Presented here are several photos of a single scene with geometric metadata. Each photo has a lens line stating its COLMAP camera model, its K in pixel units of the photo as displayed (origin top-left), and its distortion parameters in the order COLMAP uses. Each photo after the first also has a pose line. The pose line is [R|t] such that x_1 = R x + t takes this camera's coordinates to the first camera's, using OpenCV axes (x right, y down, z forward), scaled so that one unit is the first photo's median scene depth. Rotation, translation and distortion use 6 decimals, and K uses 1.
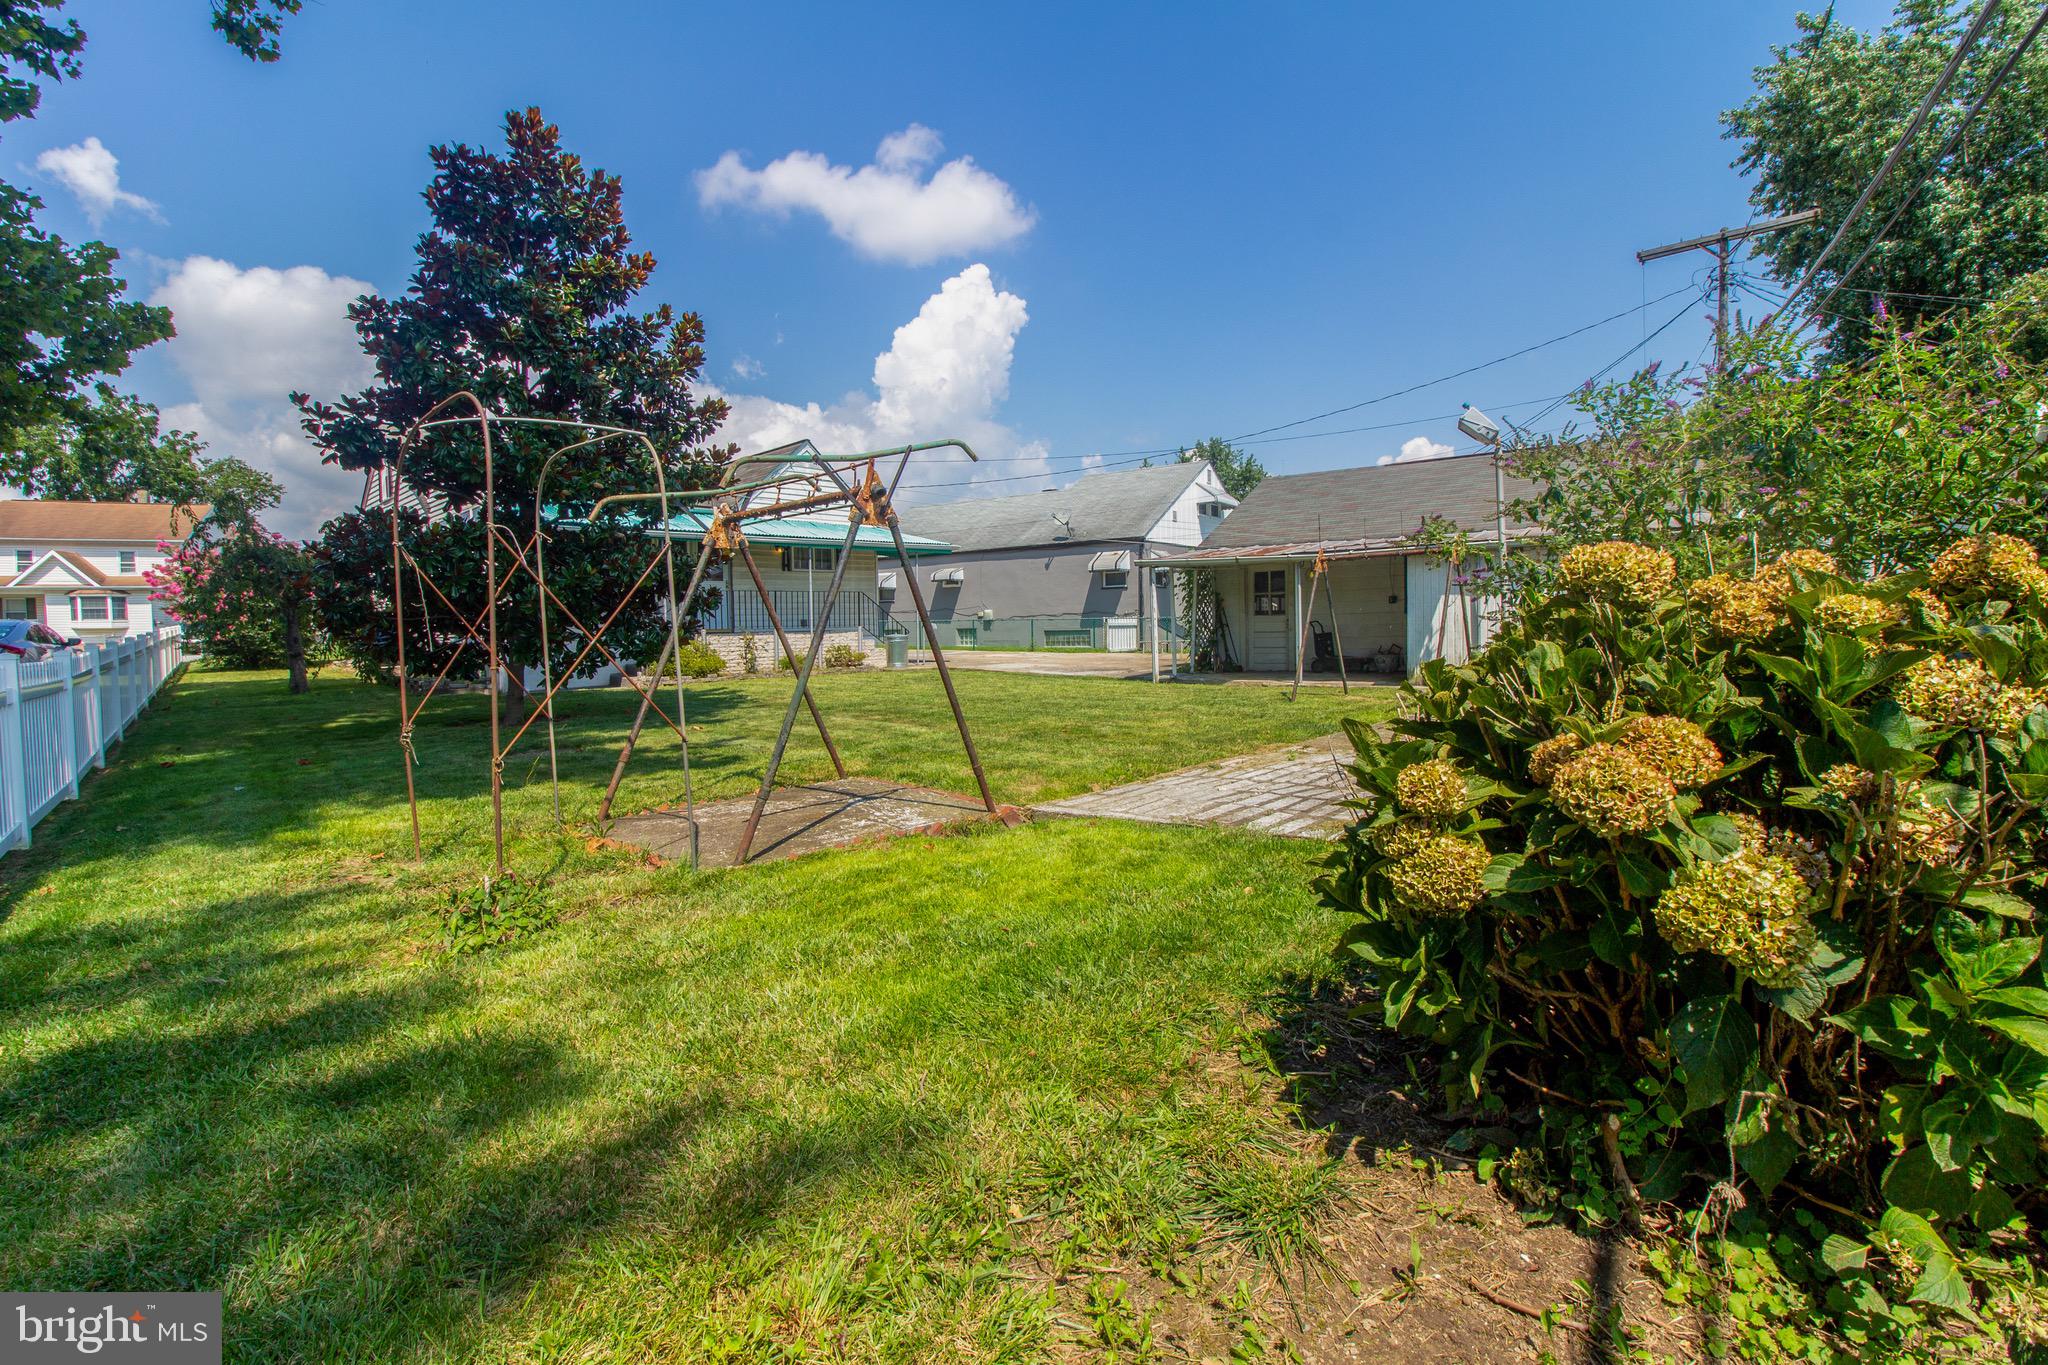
lens RADIAL K [[925.9, 0, 1025.8], [0, 925.9, 687.4], [0, 0, 1]] dist [0.010467, -0.010031]
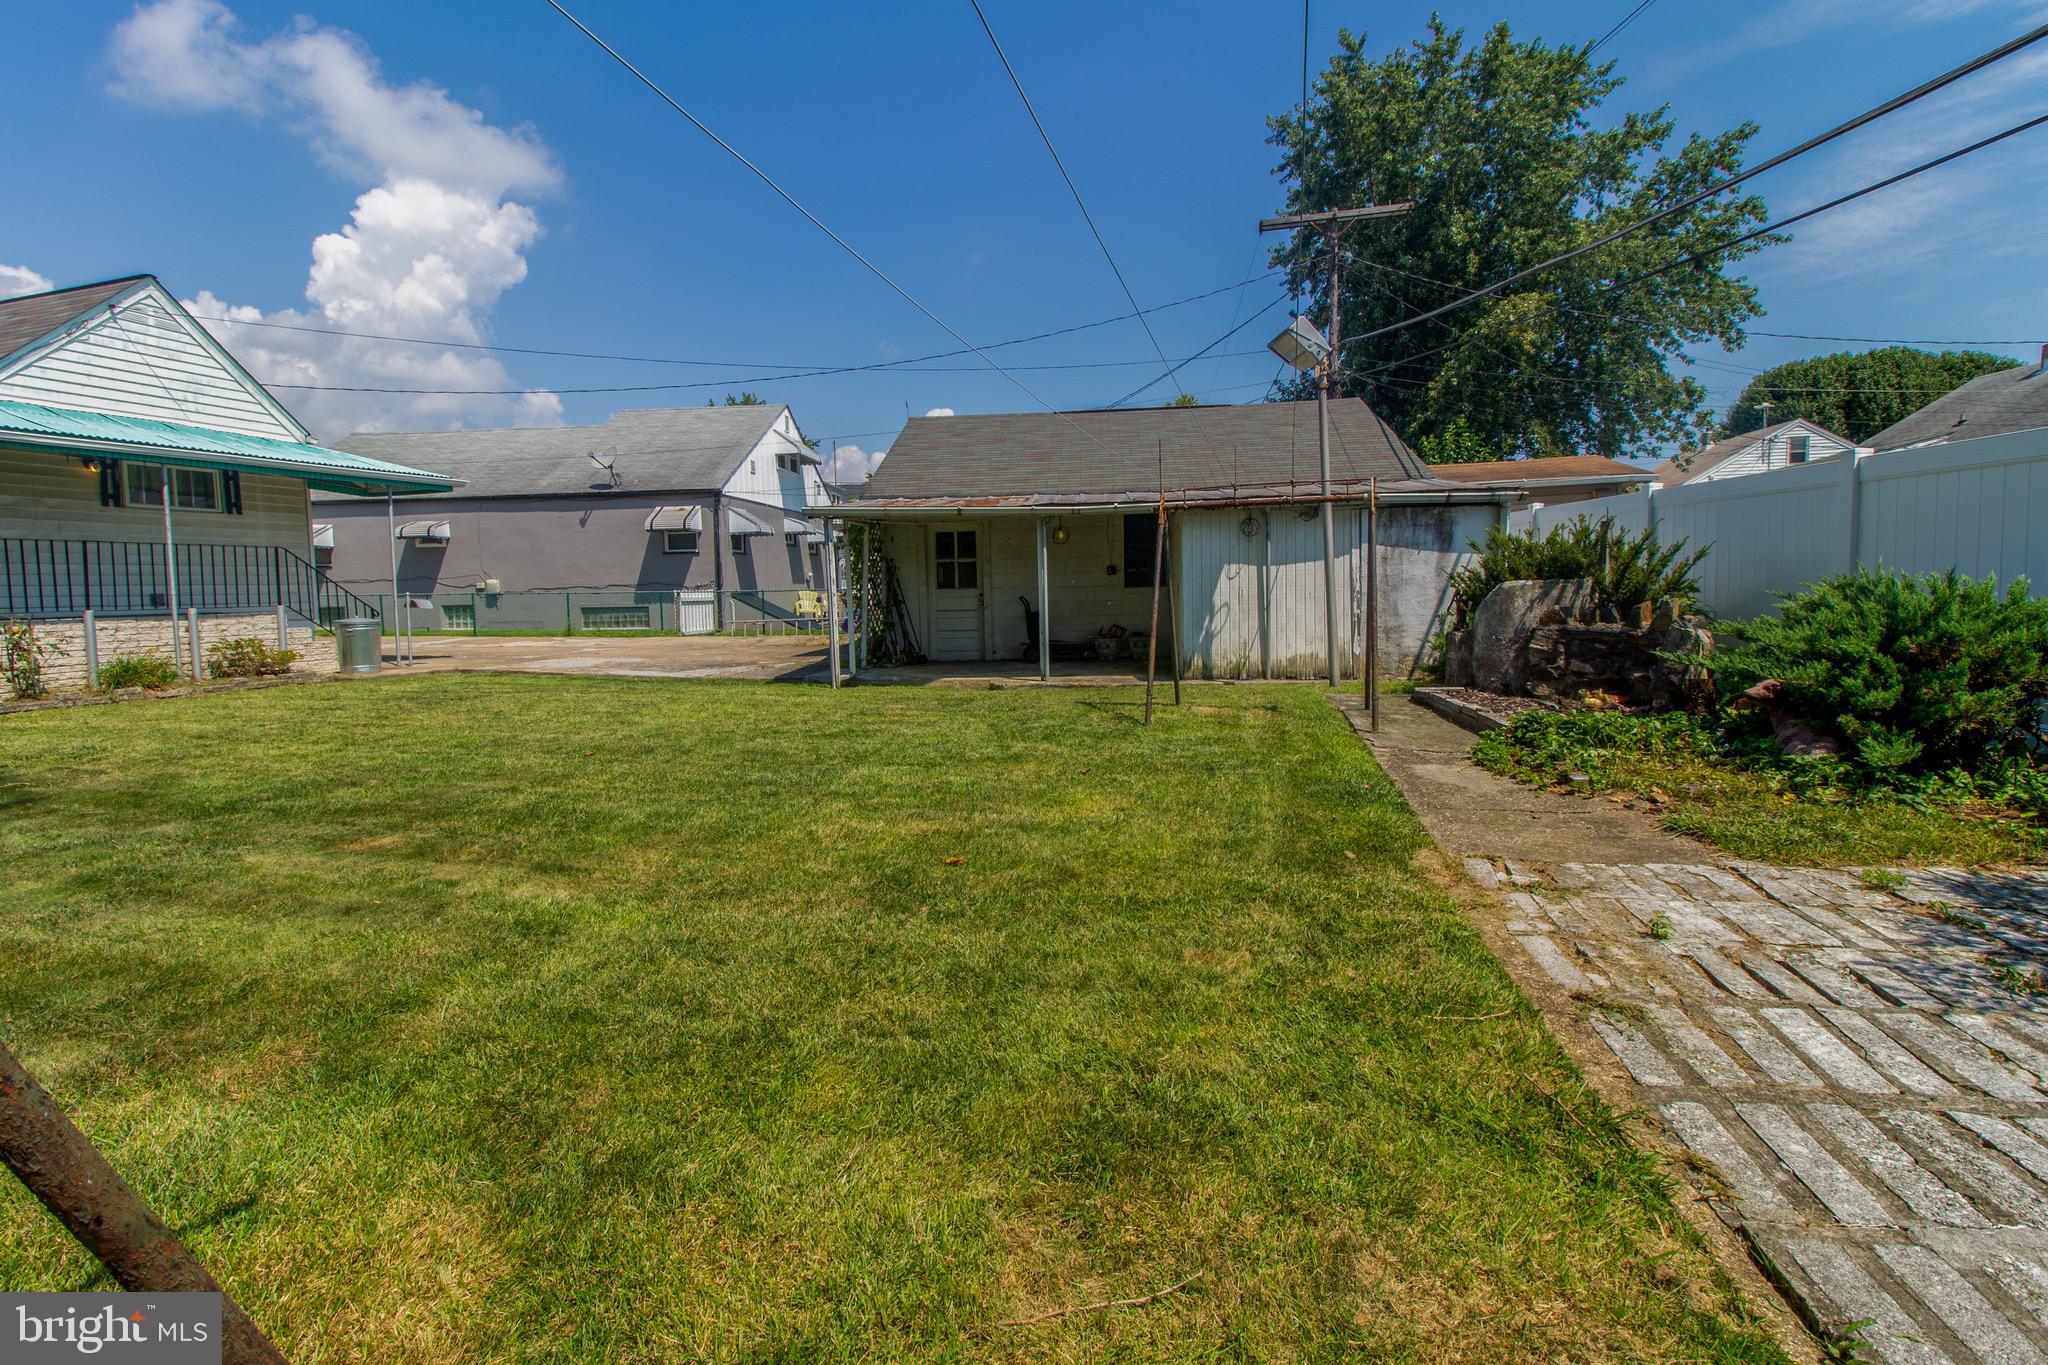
lens RADIAL K [[925.9, 0, 1018.3], [0, 925.9, 671.8], [0, 0, 1]] dist [0.010467, -0.010031]
pose [[0.874709, -0.040672, 0.482938, -0.038912], [0.034605, 0.999170, 0.021472, -0.013986], [-0.483411, -0.002070, 0.875391, 0.177884]]
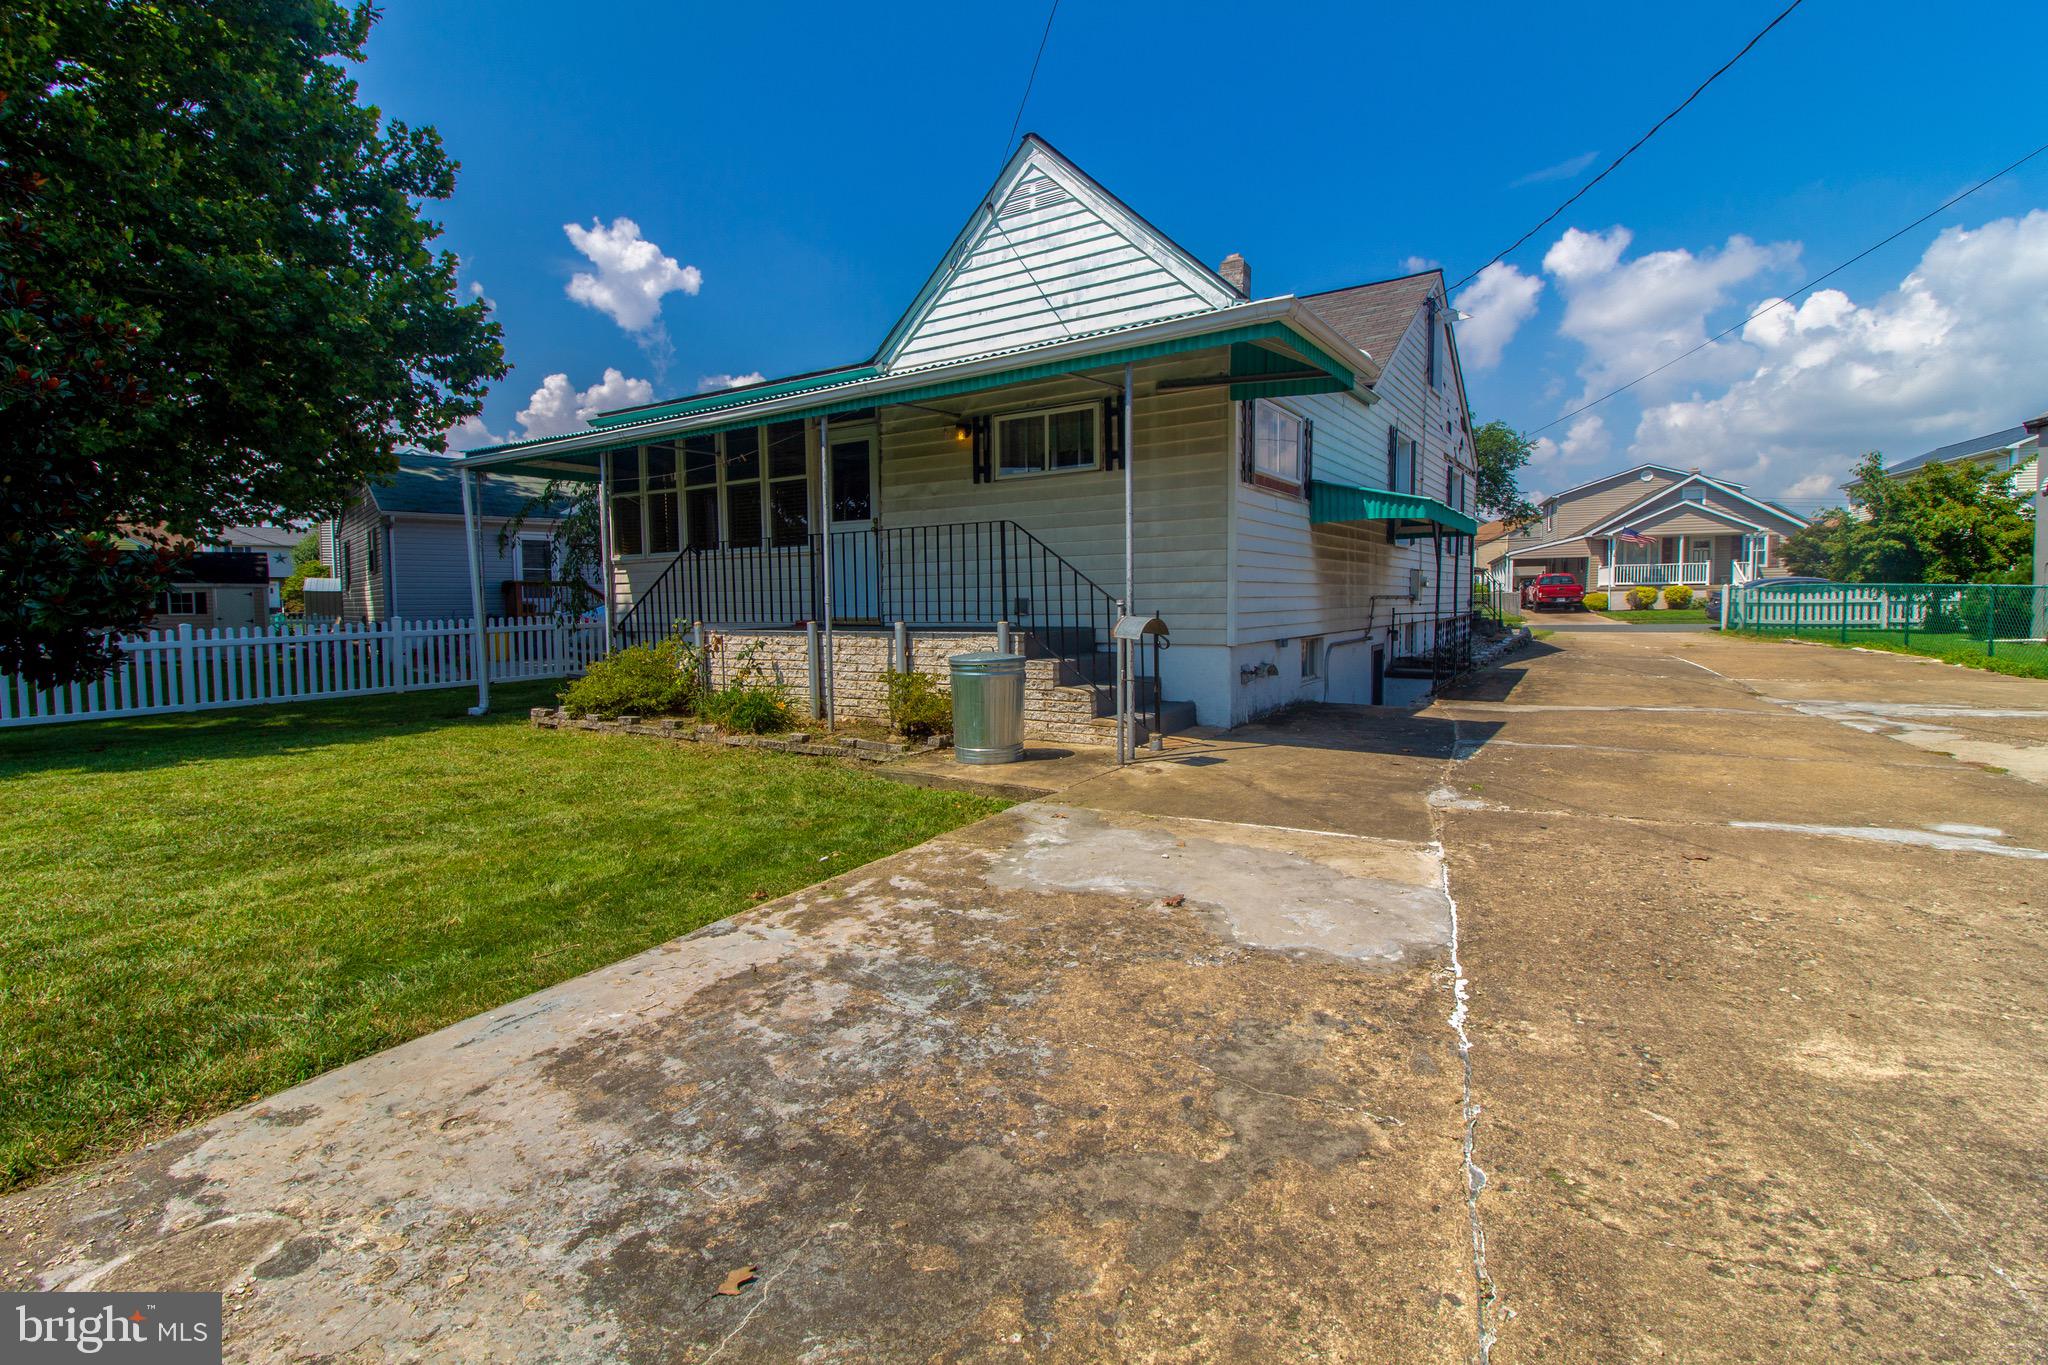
lens RADIAL K [[925.9, 0, 1032.5], [0, 925.9, 671.6], [0, 0, 1]] dist [0.010467, -0.010031]
pose [[0.213183, 0.091229, -0.972744, 0.105738], [-0.059469, 0.994997, 0.080283, -0.050336], [0.975201, 0.040733, 0.217542, 0.625825]]
